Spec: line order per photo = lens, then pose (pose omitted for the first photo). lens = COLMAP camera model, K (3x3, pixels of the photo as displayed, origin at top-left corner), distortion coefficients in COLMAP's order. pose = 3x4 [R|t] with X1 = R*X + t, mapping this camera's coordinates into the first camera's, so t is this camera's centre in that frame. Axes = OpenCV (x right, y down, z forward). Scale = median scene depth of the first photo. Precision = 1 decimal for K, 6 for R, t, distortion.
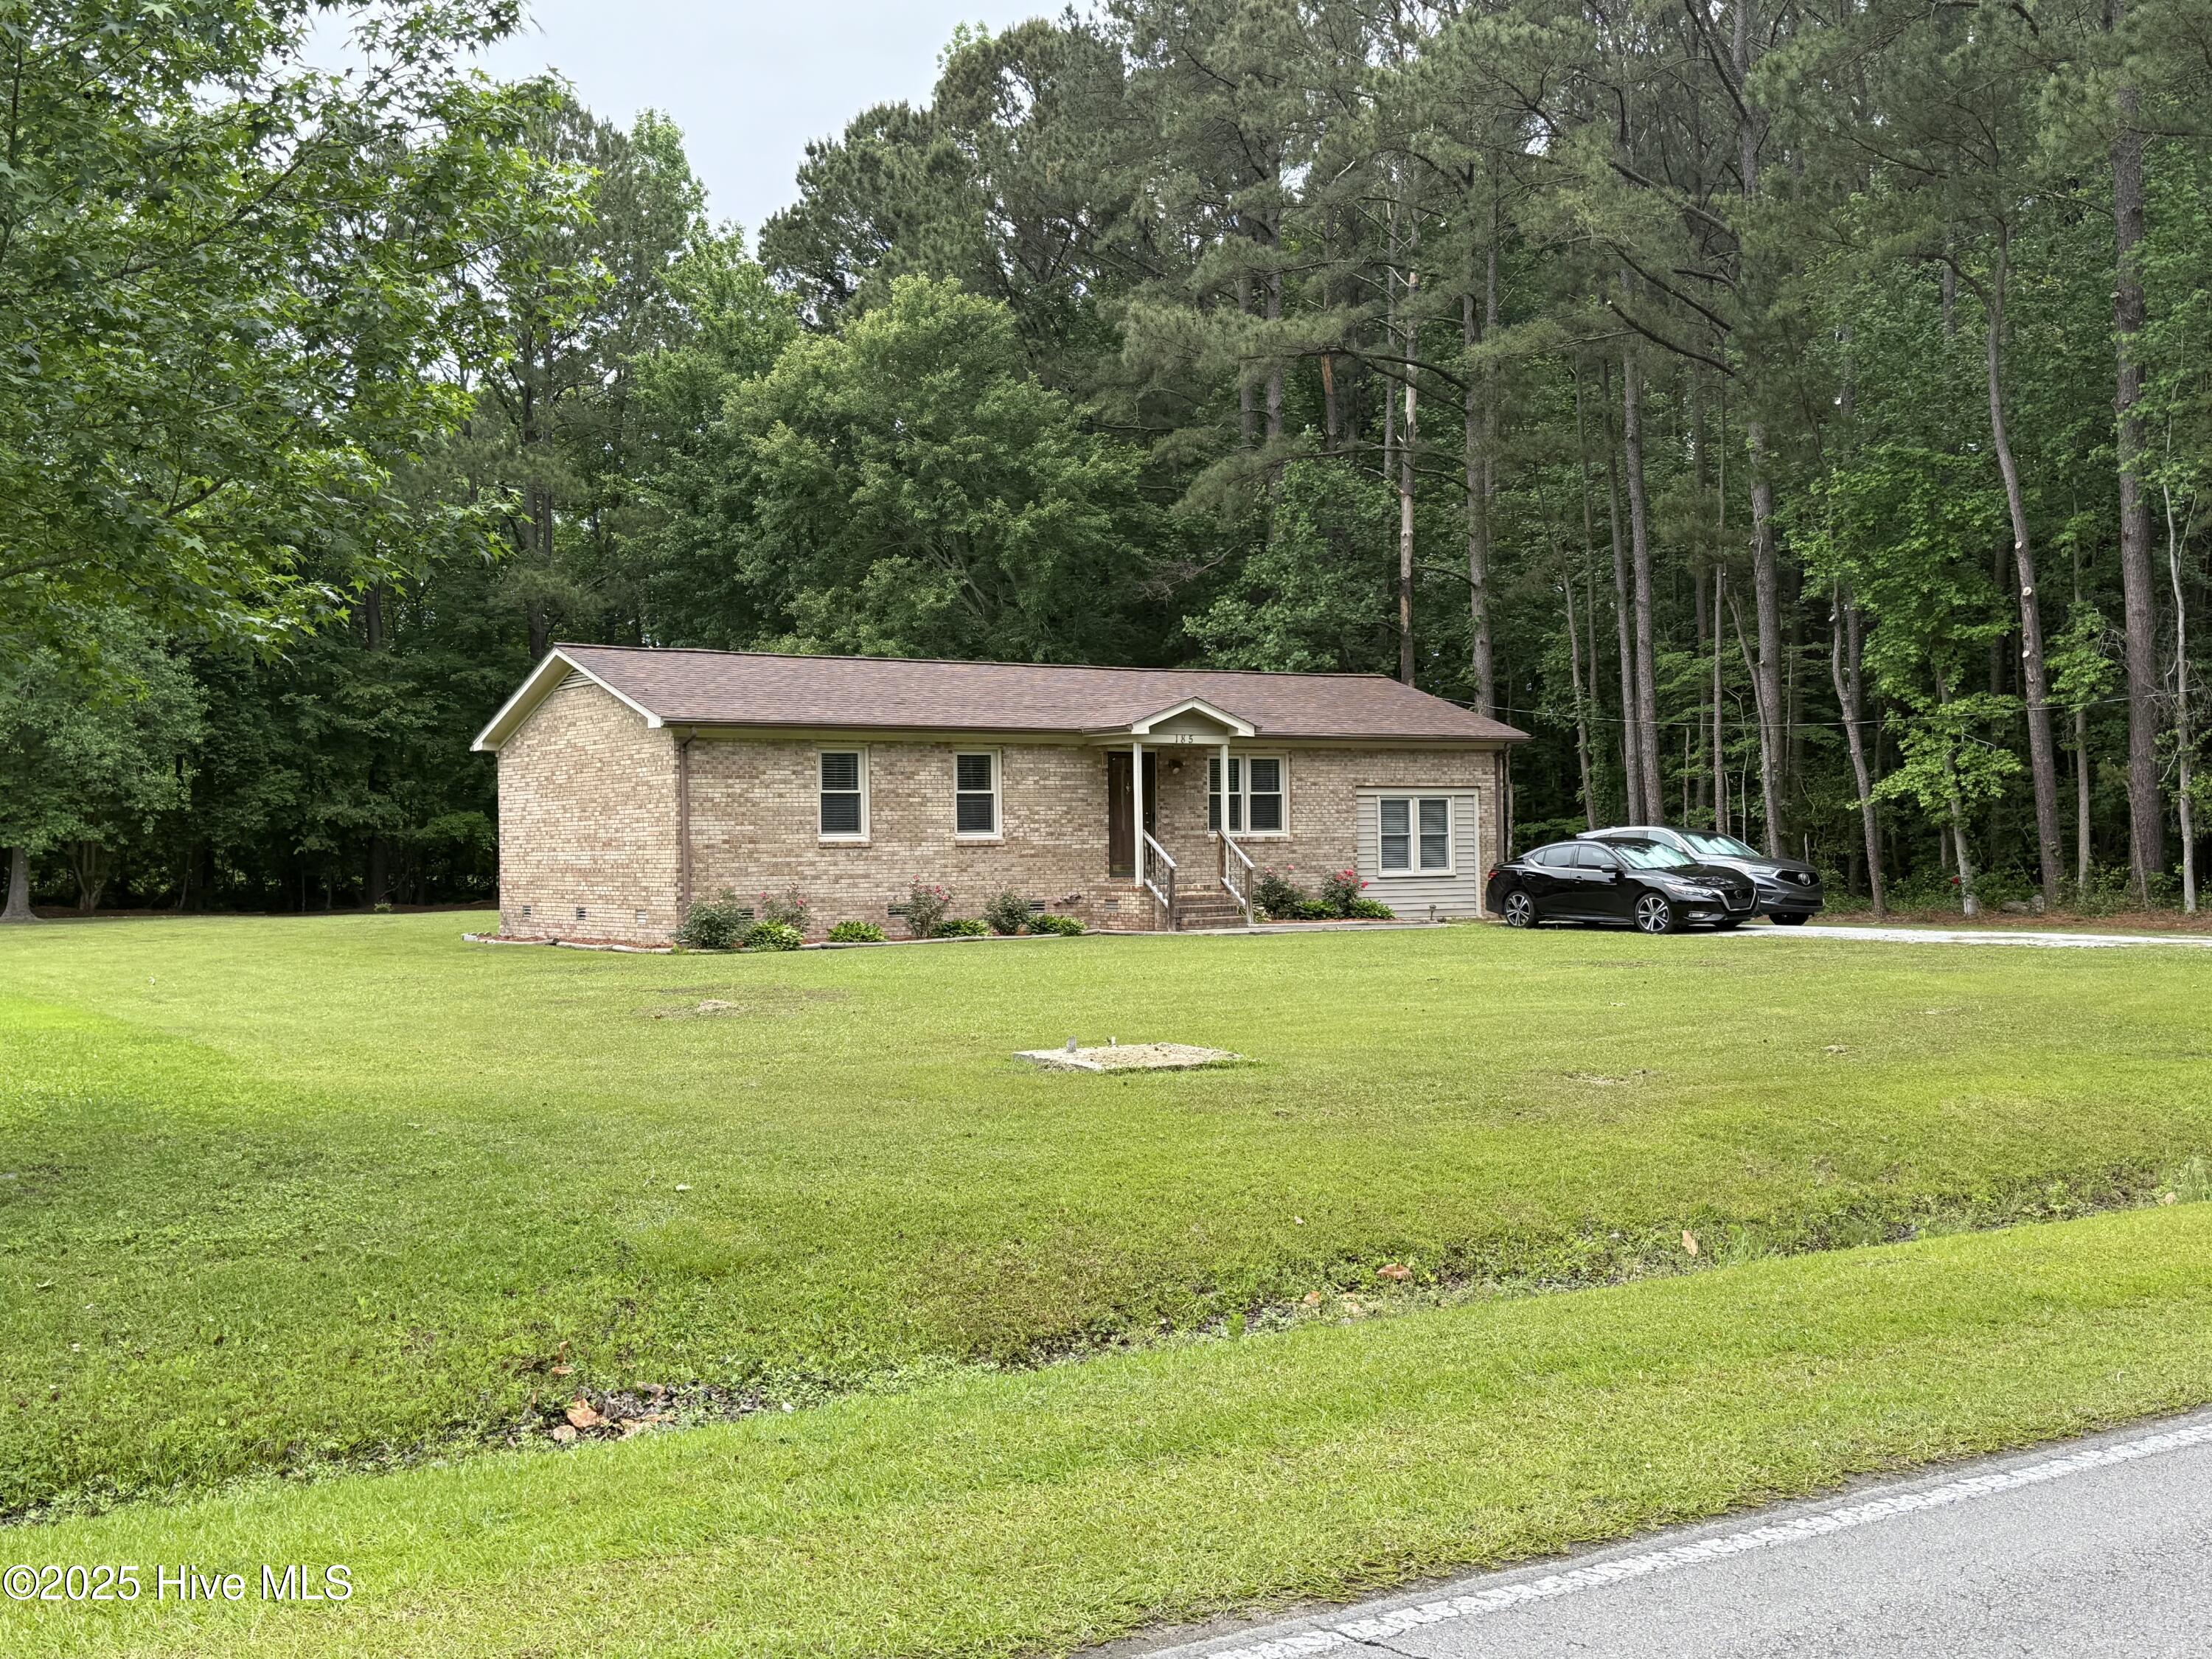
lens RADIAL K [[2445.7, 0, 1105.6], [0, 2445.7, 829.9], [0, 0, 1]] dist [0.000828, 0.000000]
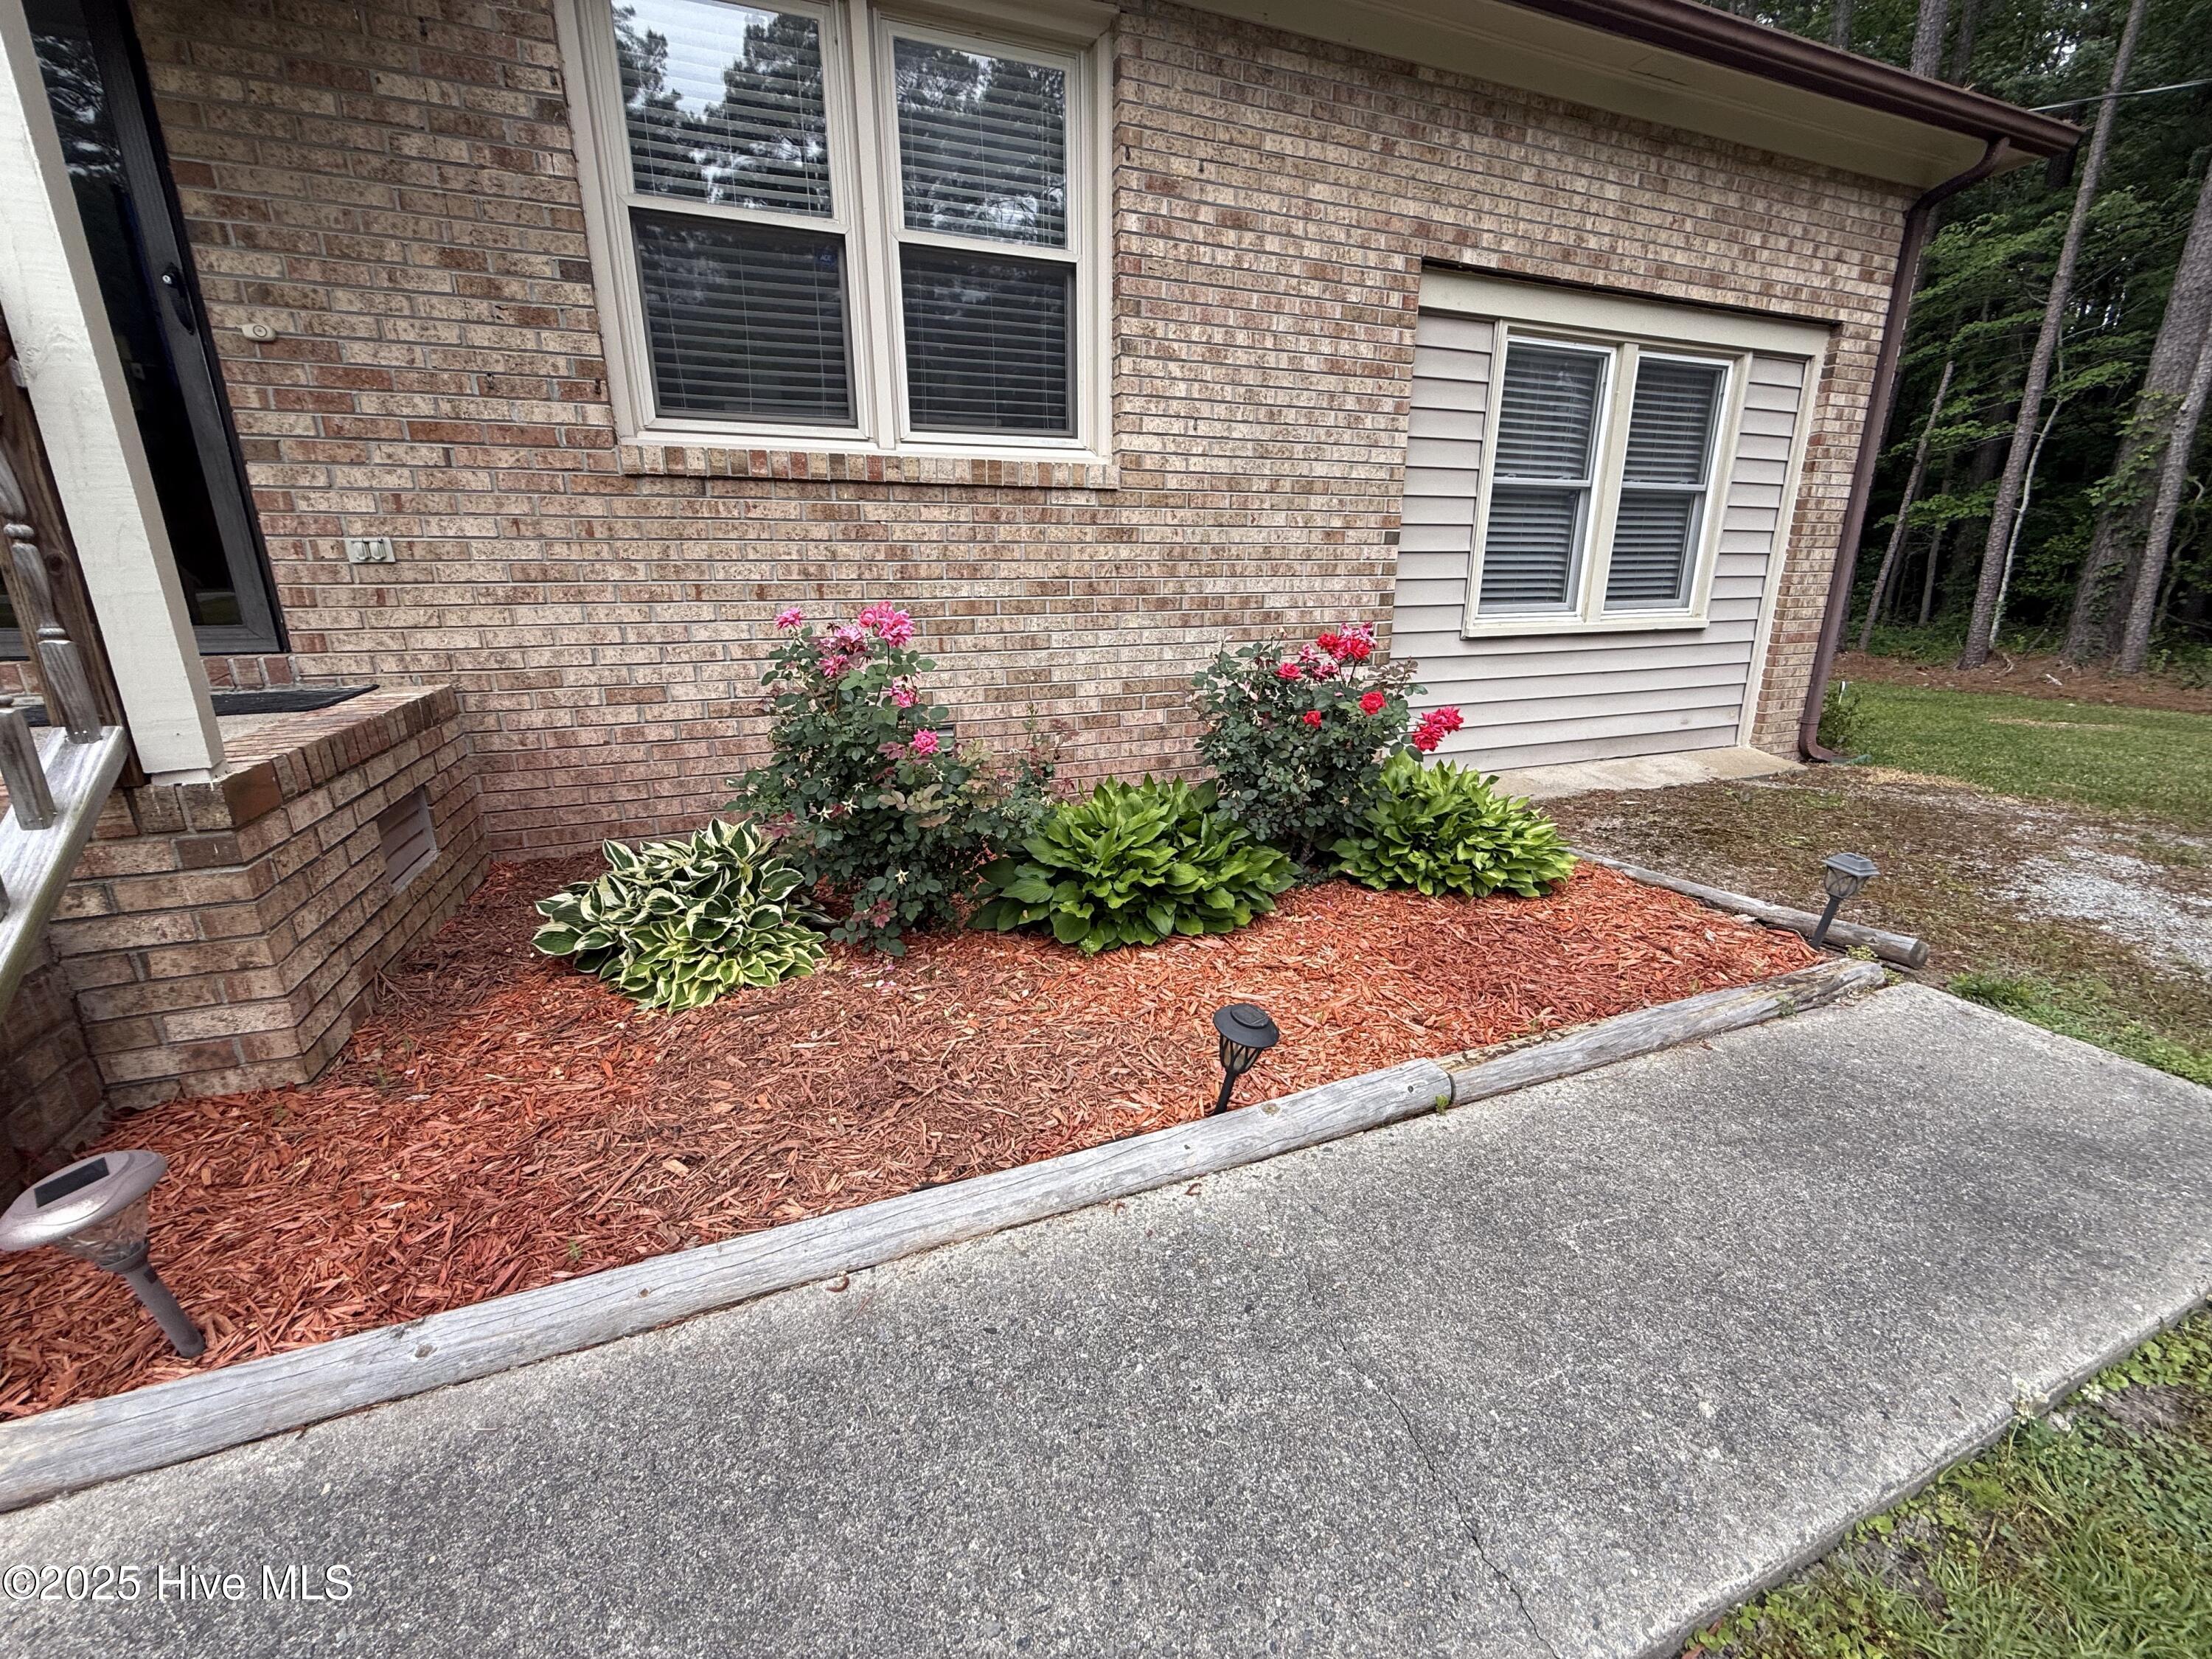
lens RADIAL K [[875.6, 0, 1102.7], [0, 875.6, 831.5], [0, 0, 1]] dist [-0.000322, -0.000144]
pose [[0.981504, 0.058493, -0.182287, 0.088398], [-0.003103, 0.956915, 0.290350, 0.011234], [0.191417, -0.284414, 0.939398, 0.876654]]
